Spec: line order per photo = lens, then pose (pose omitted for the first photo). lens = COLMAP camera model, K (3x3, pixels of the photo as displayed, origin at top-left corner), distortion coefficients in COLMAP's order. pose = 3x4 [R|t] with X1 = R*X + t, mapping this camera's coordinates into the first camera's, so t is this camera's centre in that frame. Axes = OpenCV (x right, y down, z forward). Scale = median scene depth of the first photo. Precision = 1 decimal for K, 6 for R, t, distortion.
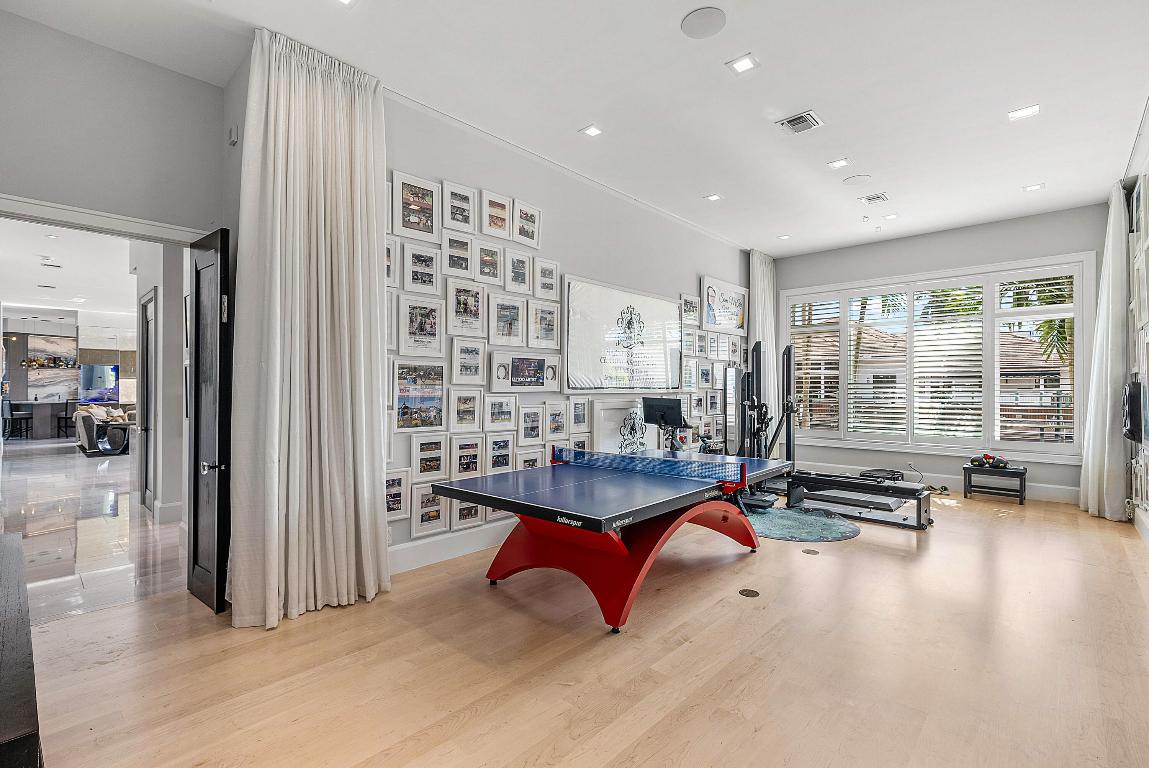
lens RADIAL K [[519.8, 0, 572.6], [0, 519.8, 384.7], [0, 0, 1]] dist [-0.015845, -0.000253]
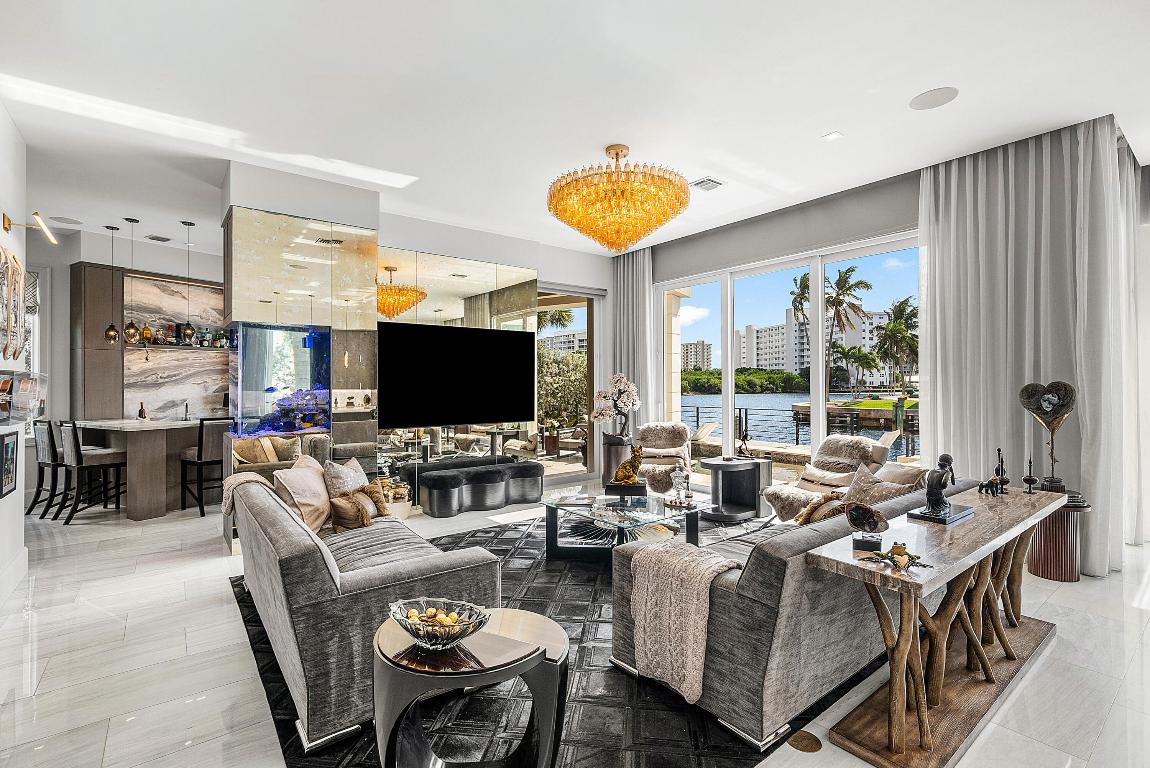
lens RADIAL K [[525.3, 0, 558.1], [0, 525.3, 370.8], [0, 0, 1]] dist [0.002103, -0.000323]
pose [[0.984705, -0.010885, -0.173892, -0.595237], [0.007278, 0.999745, -0.021362, 0.002175], [0.174080, 0.019770, 0.984533, 0.595661]]
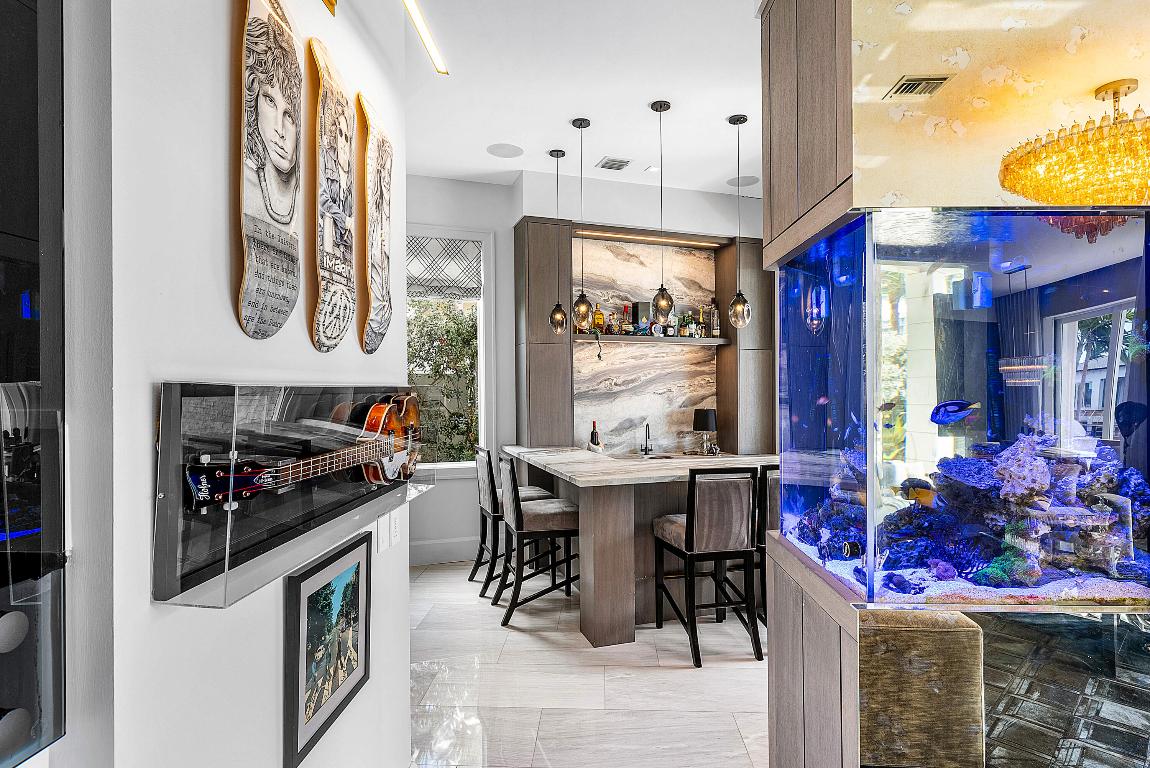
lens RADIAL K [[589.4, 0, 578.6], [0, 589.4, 388.9], [0, 0, 1]] dist [-0.004040, -0.000076]
pose [[0.655187, 0.002655, -0.755462, -0.779923], [0.002637, 0.999980, 0.005801, -0.004071], [0.755462, -0.005793, 0.655166, 0.753144]]
